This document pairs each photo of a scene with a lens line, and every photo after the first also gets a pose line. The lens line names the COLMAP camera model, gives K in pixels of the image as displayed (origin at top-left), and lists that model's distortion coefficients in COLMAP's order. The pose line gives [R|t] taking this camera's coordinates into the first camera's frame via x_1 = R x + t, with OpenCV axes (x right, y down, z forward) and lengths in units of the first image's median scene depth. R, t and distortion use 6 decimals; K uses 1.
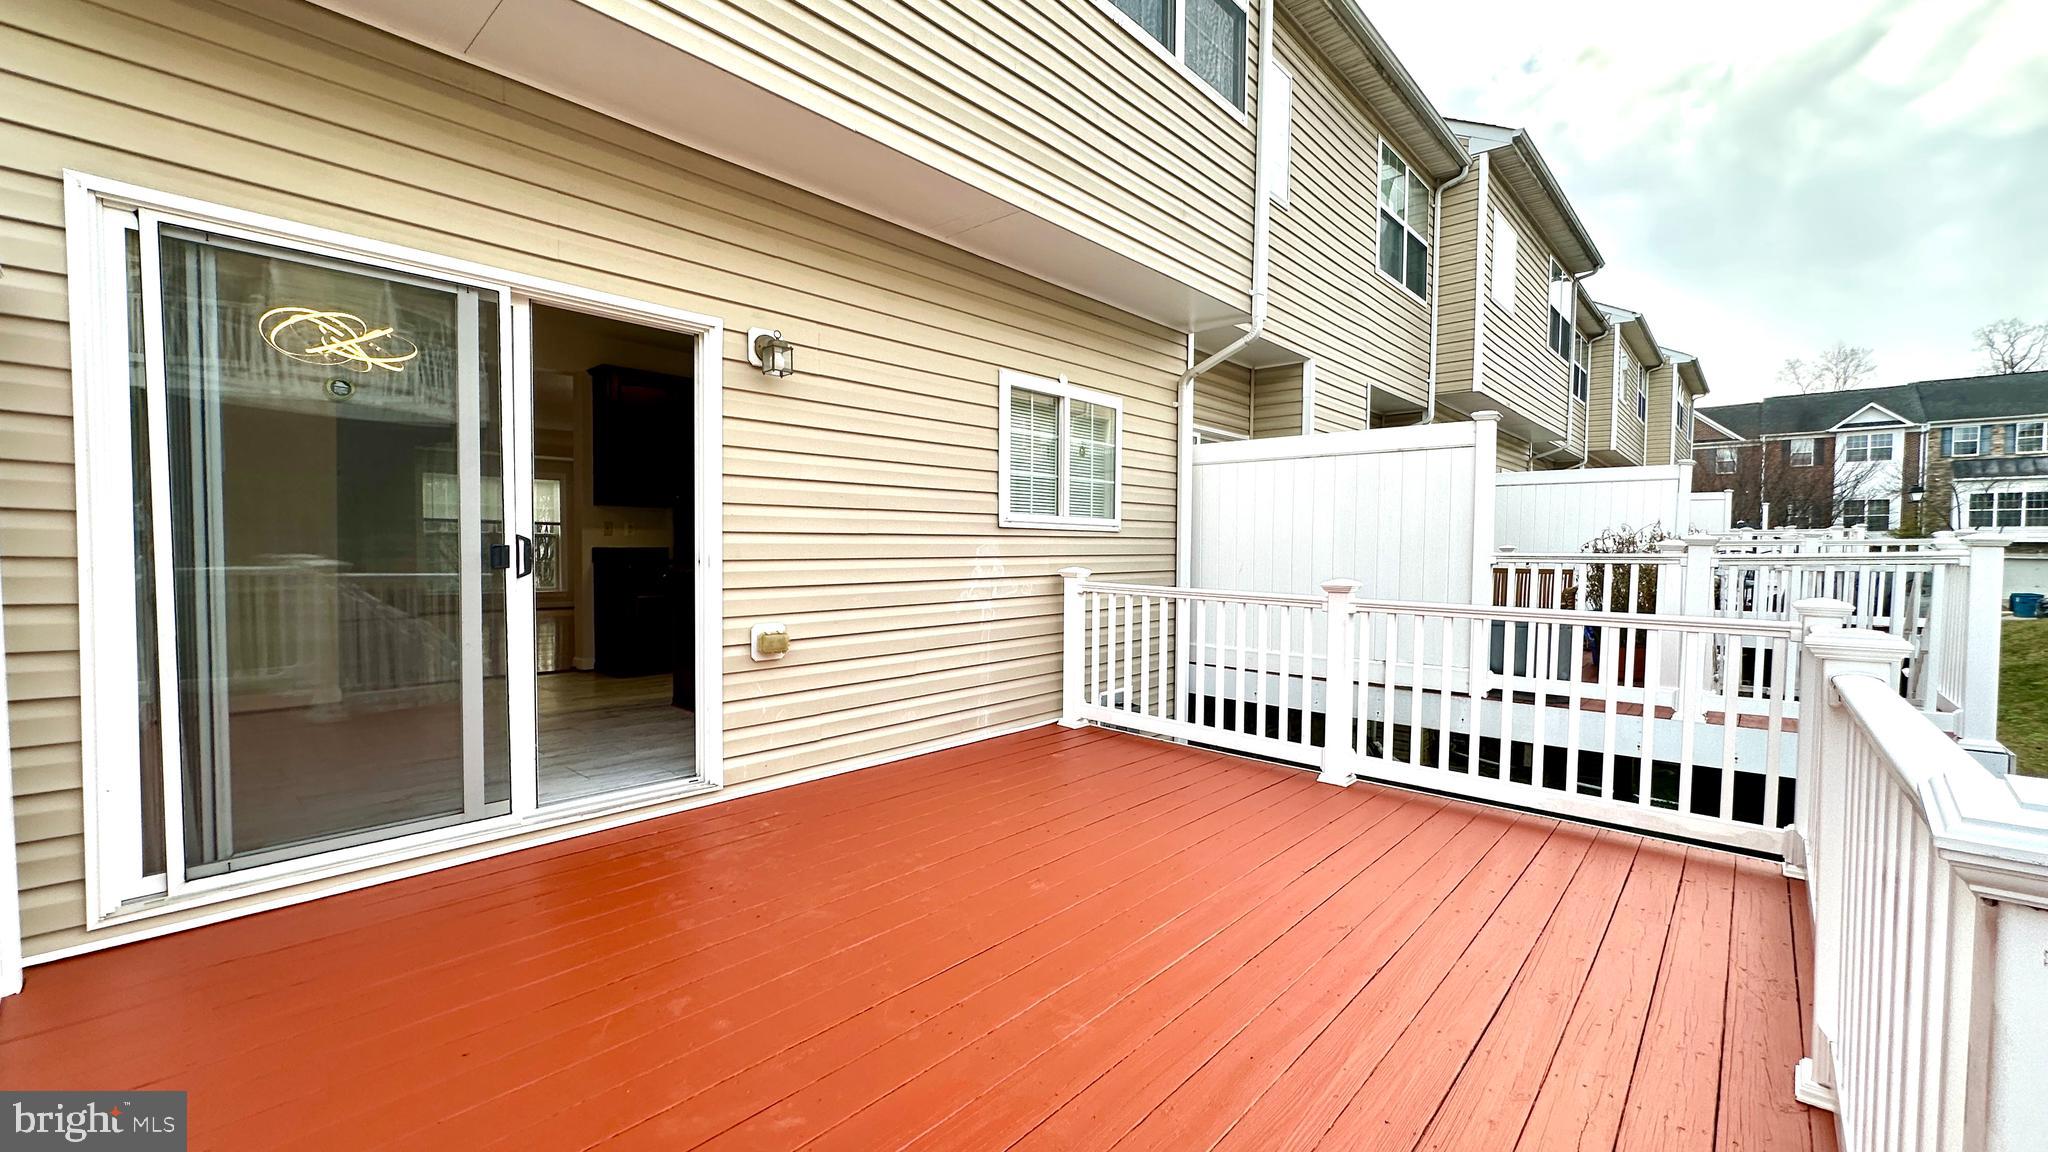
lens RADIAL K [[814.3, 0, 1040.7], [0, 814.3, 569.5], [0, 0, 1]] dist [-0.002144, -0.000346]
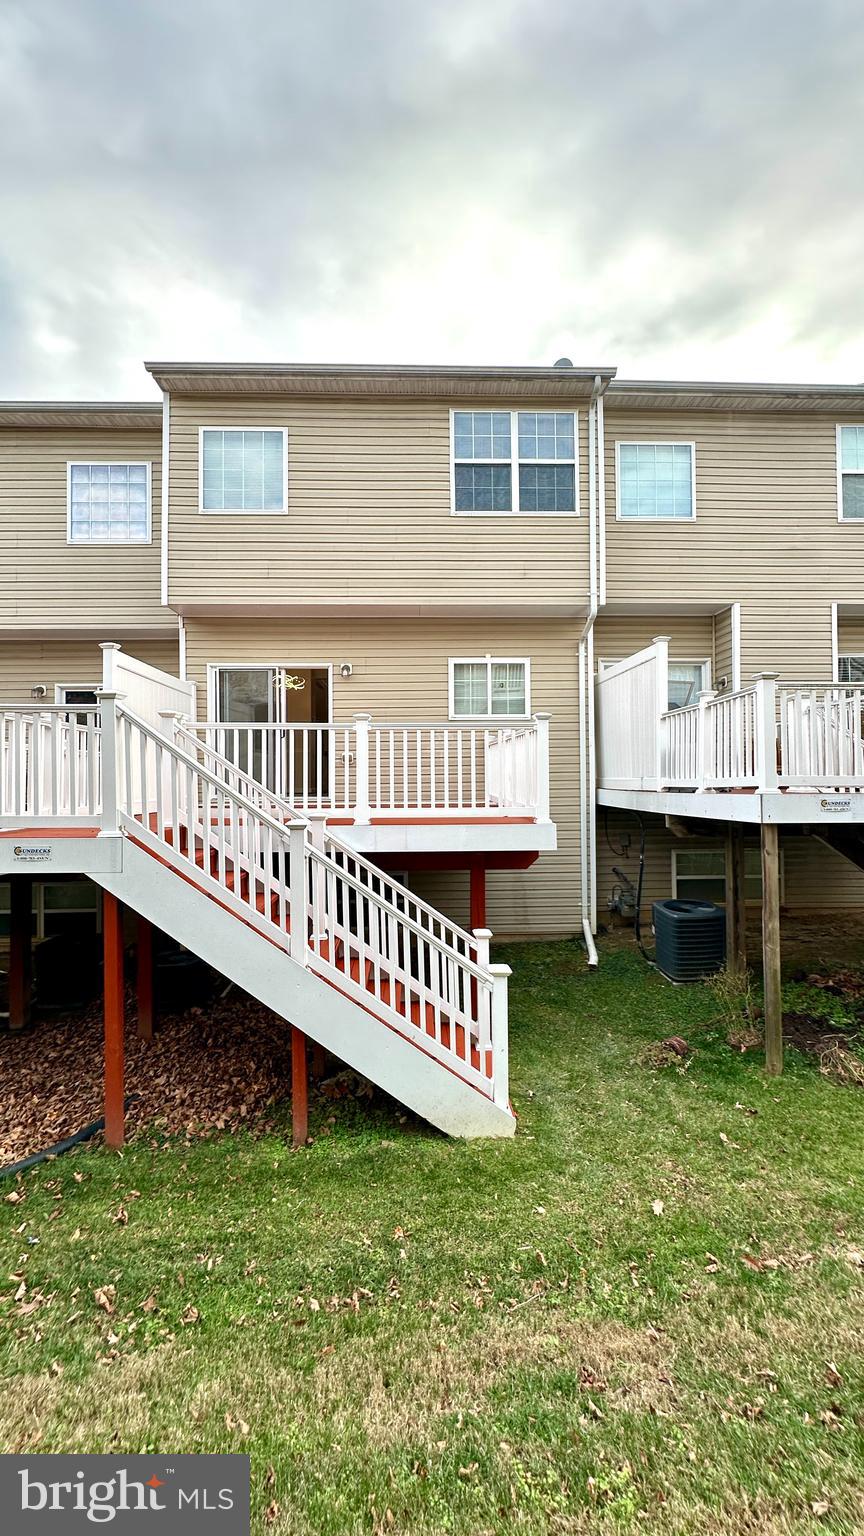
lens RADIAL K [[610.8, 0, 435.4], [0, 610.8, 760.1], [0, 0, 1]] dist [-0.002144, -0.000346]
pose [[0.667915, -0.006581, -0.744208, 1.219126], [-0.016301, 0.999592, -0.023469, 0.106253], [0.744059, 0.027806, 0.667535, -0.261990]]
